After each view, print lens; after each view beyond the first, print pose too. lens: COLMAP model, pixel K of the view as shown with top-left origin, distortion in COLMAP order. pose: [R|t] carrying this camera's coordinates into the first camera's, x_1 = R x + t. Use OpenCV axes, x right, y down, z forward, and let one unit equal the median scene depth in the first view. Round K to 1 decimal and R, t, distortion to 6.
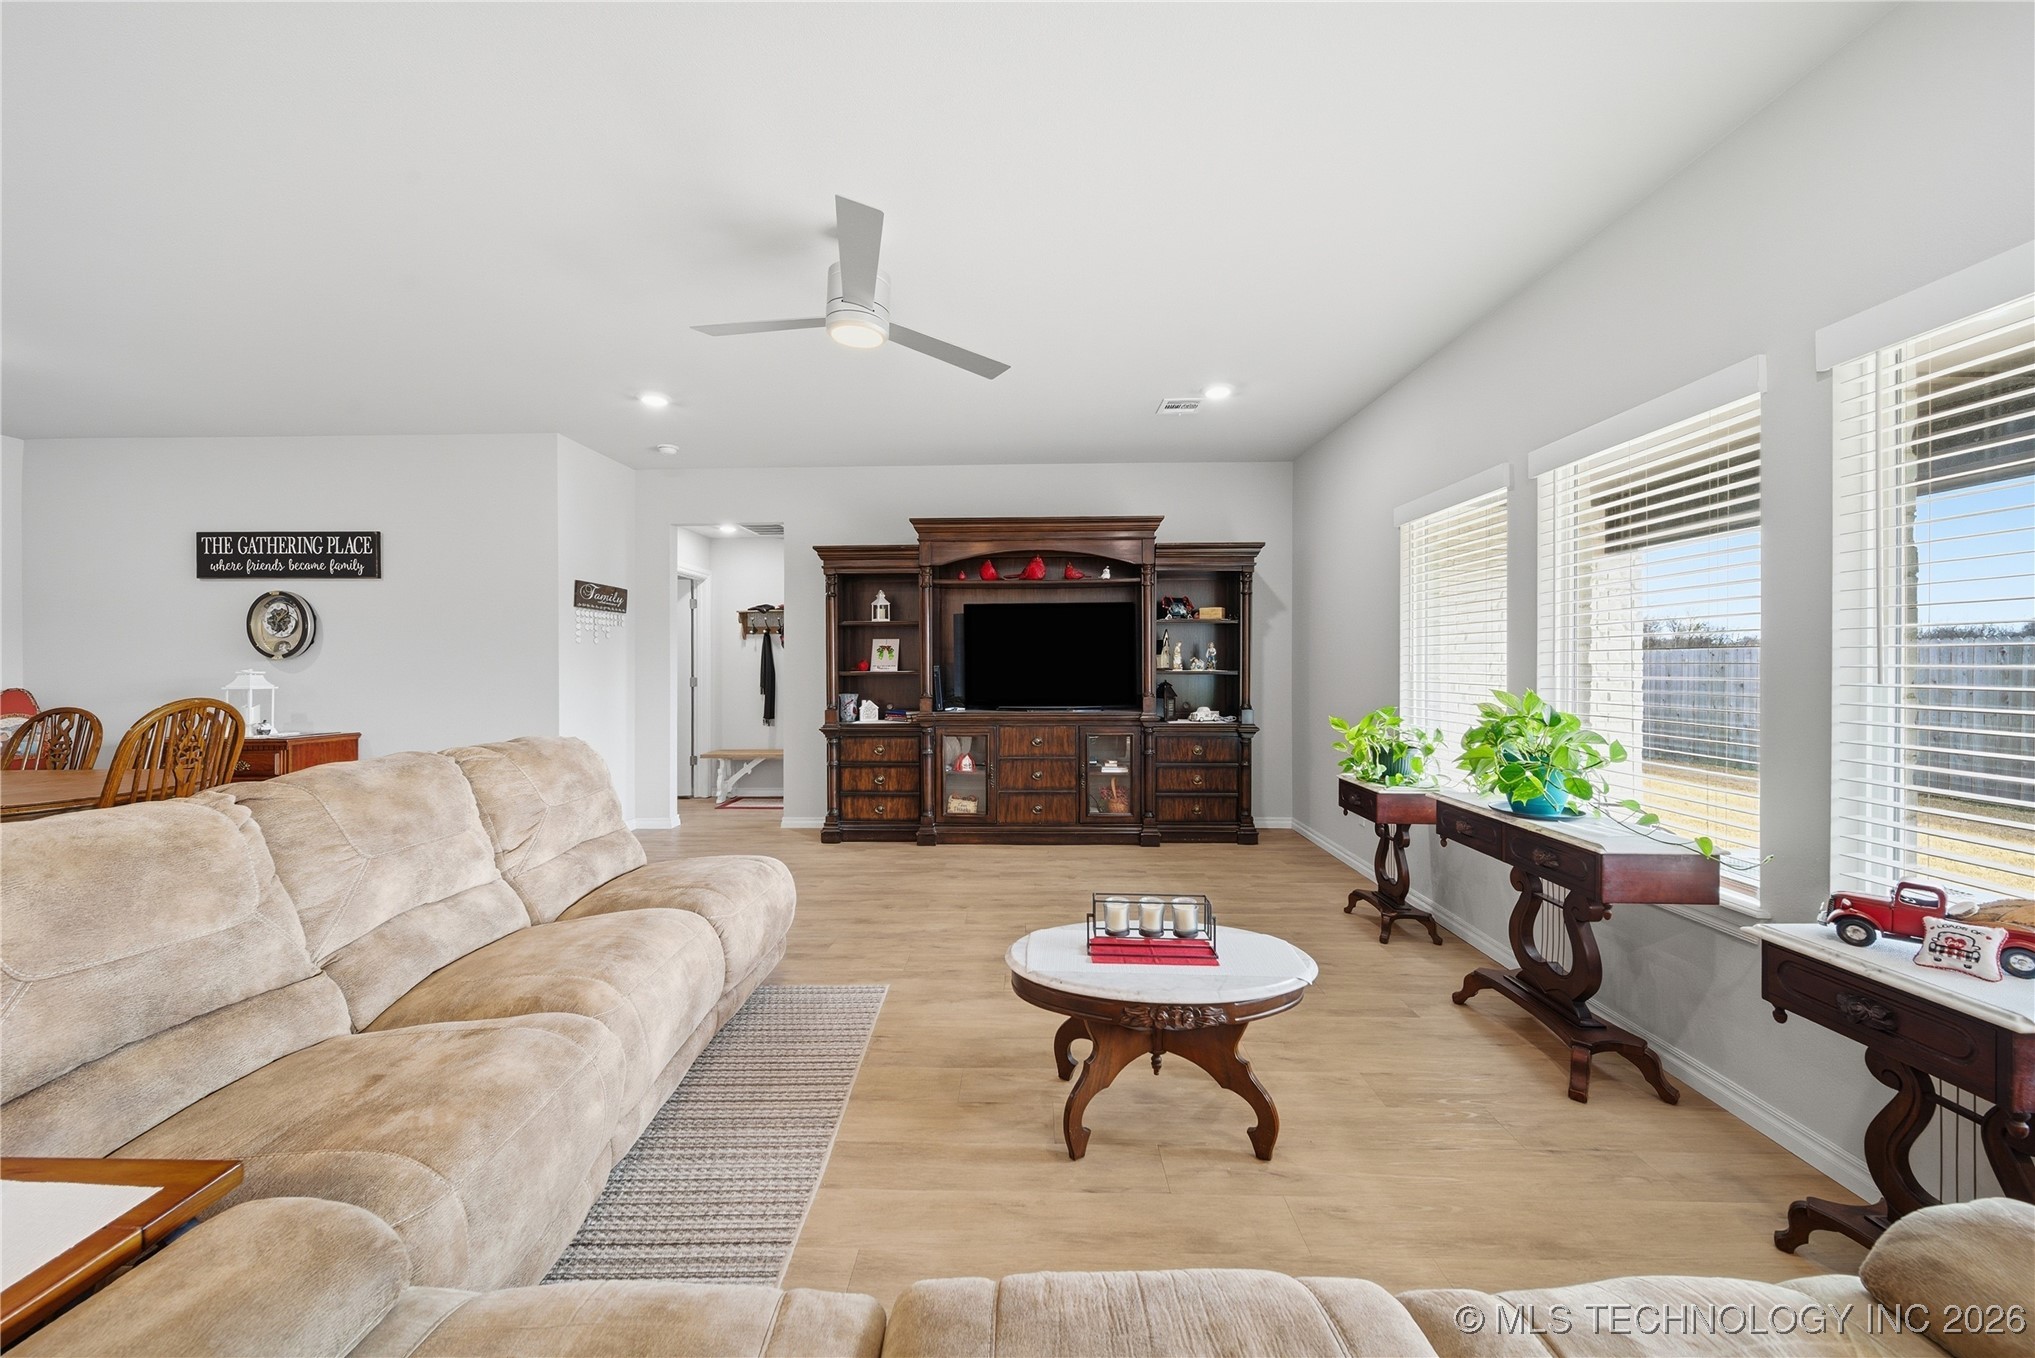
lens RADIAL K [[744.5, 0, 1017.1], [0, 744.5, 673.0], [0, 0, 1]] dist [-0.010085, 0.000365]
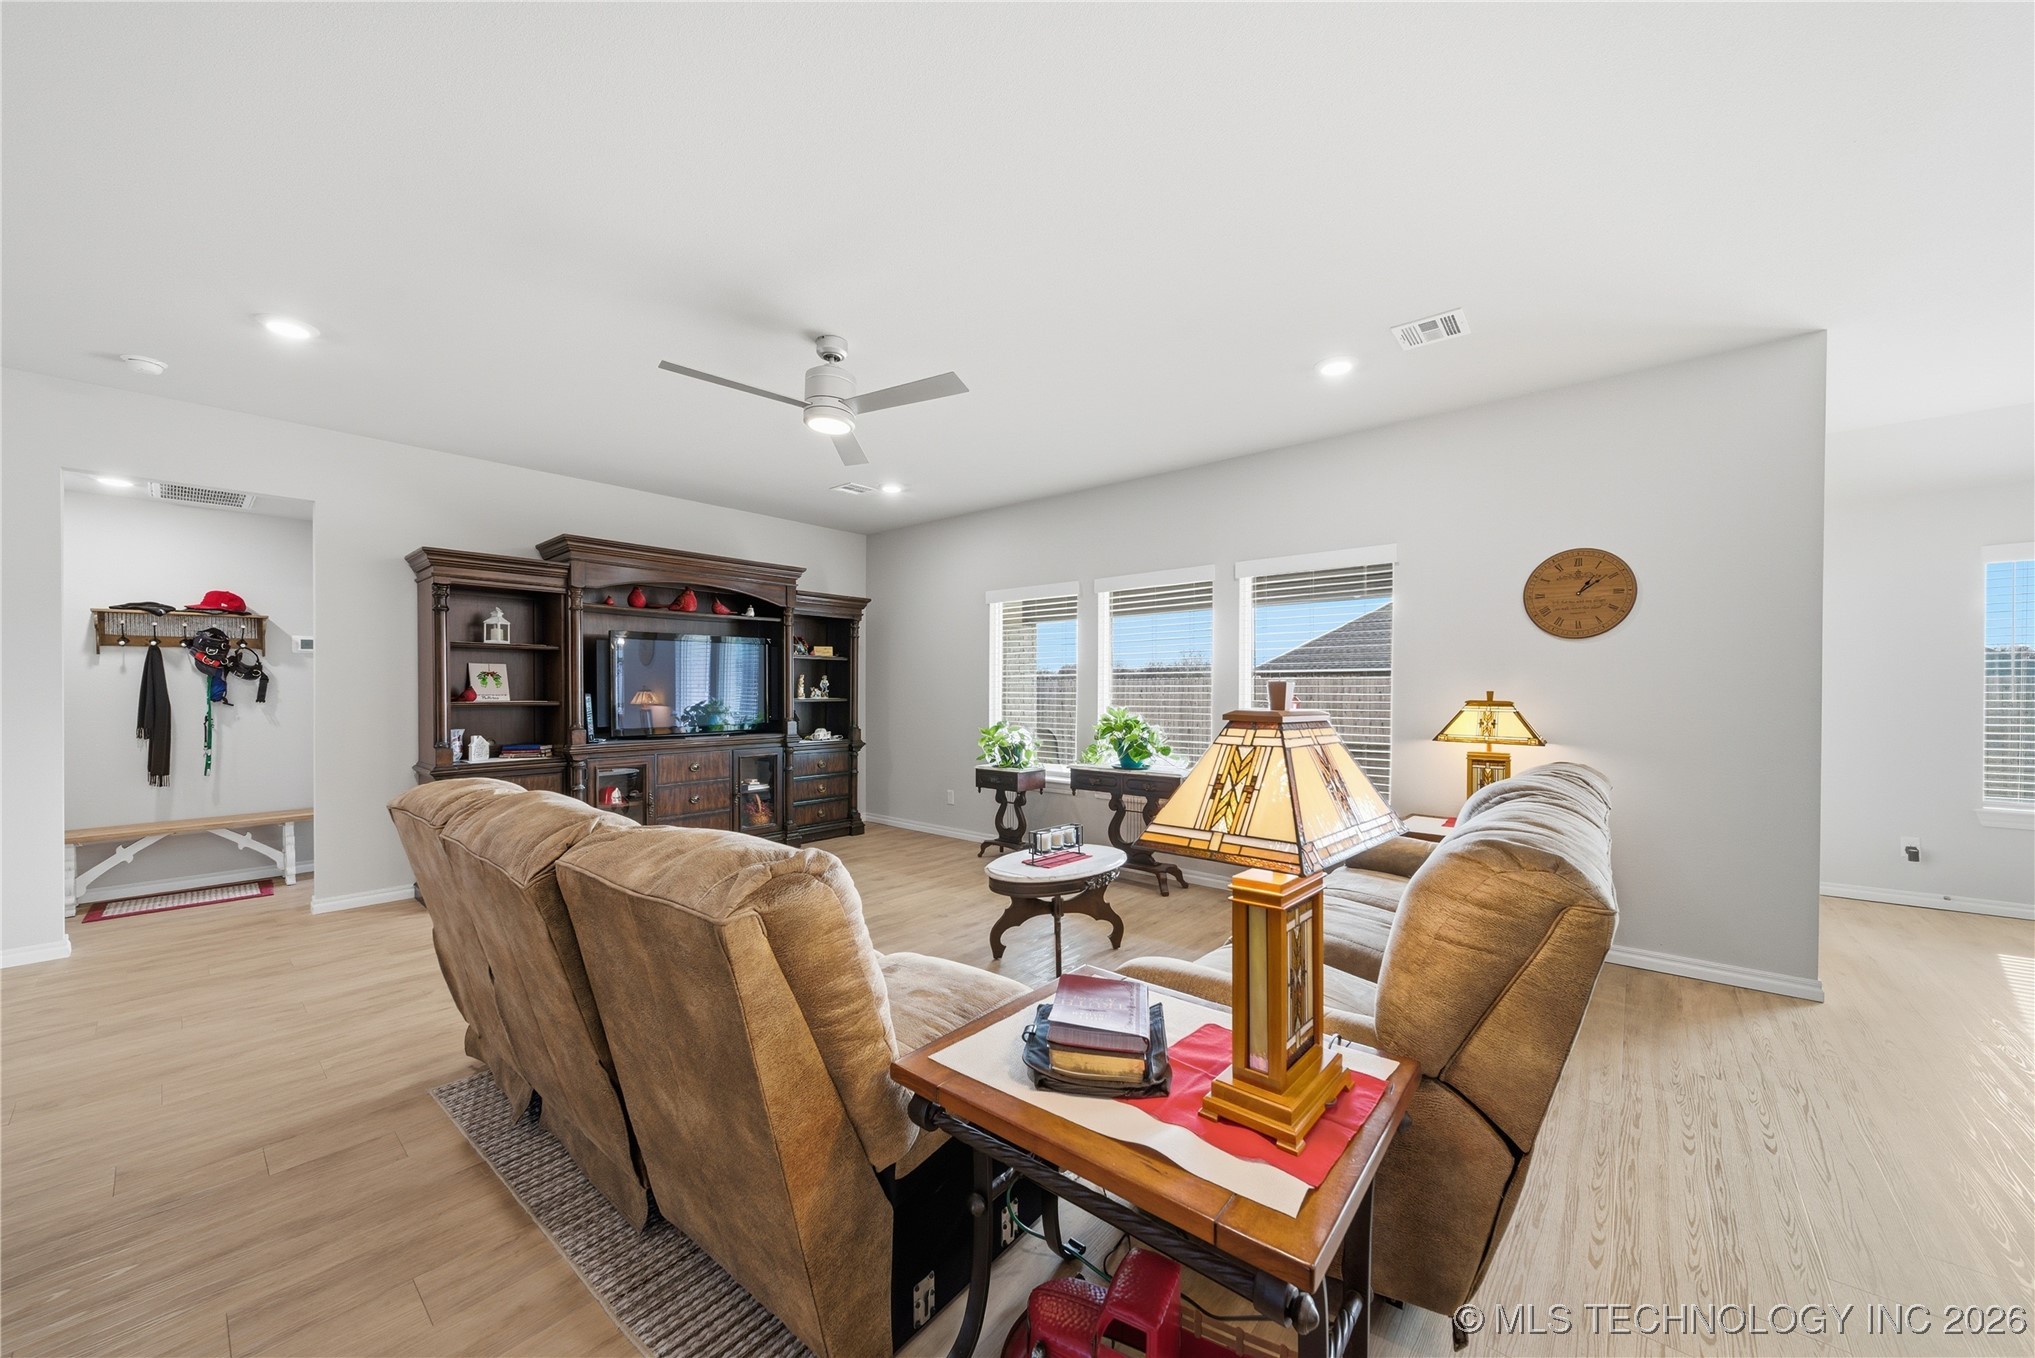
lens RADIAL K [[744.5, 0, 1017.8], [0, 744.5, 692.0], [0, 0, 1]] dist [-0.010085, 0.000365]
pose [[0.621697, 0.002061, 0.783255, -0.498585], [0.009949, 0.999895, -0.010528, 0.002314], [-0.783195, 0.014338, 0.621611, -0.004913]]
